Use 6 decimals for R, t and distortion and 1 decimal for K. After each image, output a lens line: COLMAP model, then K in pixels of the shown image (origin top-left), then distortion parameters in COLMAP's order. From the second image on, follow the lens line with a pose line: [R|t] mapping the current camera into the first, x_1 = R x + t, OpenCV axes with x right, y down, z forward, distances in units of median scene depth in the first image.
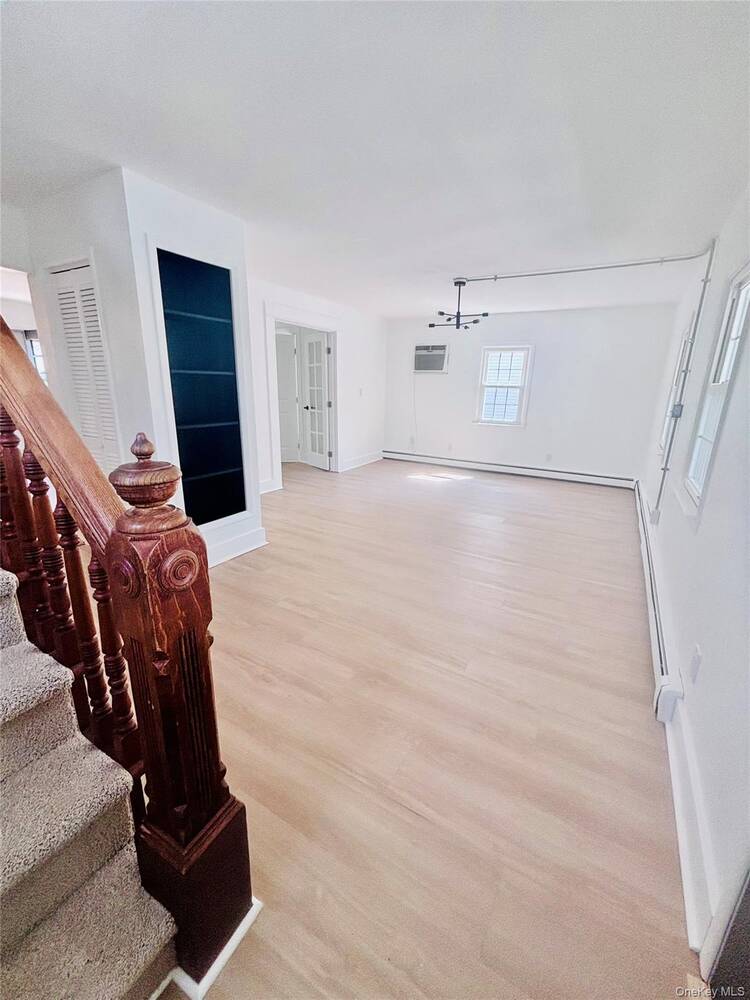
lens RADIAL K [[411.4, 0, 375.6], [0, 411.4, 502.4], [0, 0, 1]] dist [-0.000753, 0.000490]
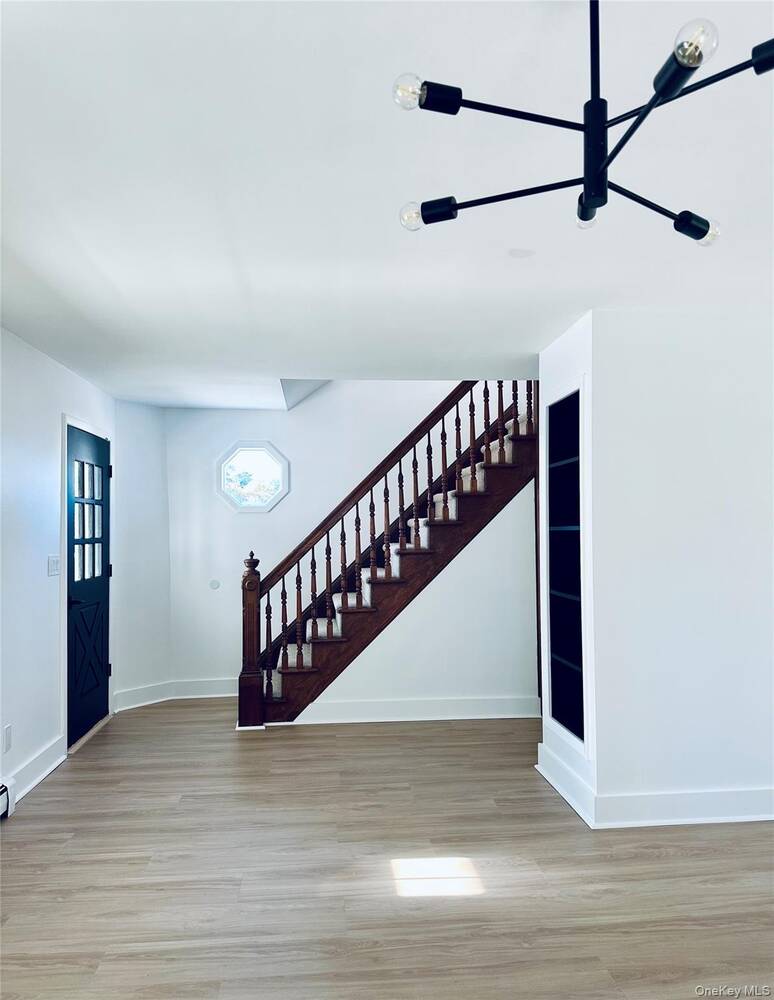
lens RADIAL K [[734.8, 0, 387.2], [0, 734.8, 501.7], [0, 0, 1]] dist [0.001149, 0.000518]
pose [[-0.814460, -0.046931, -0.578318, 0.882142], [-0.170594, 0.972038, 0.161370, -0.702496], [0.554574, 0.230087, -0.799692, 2.532452]]
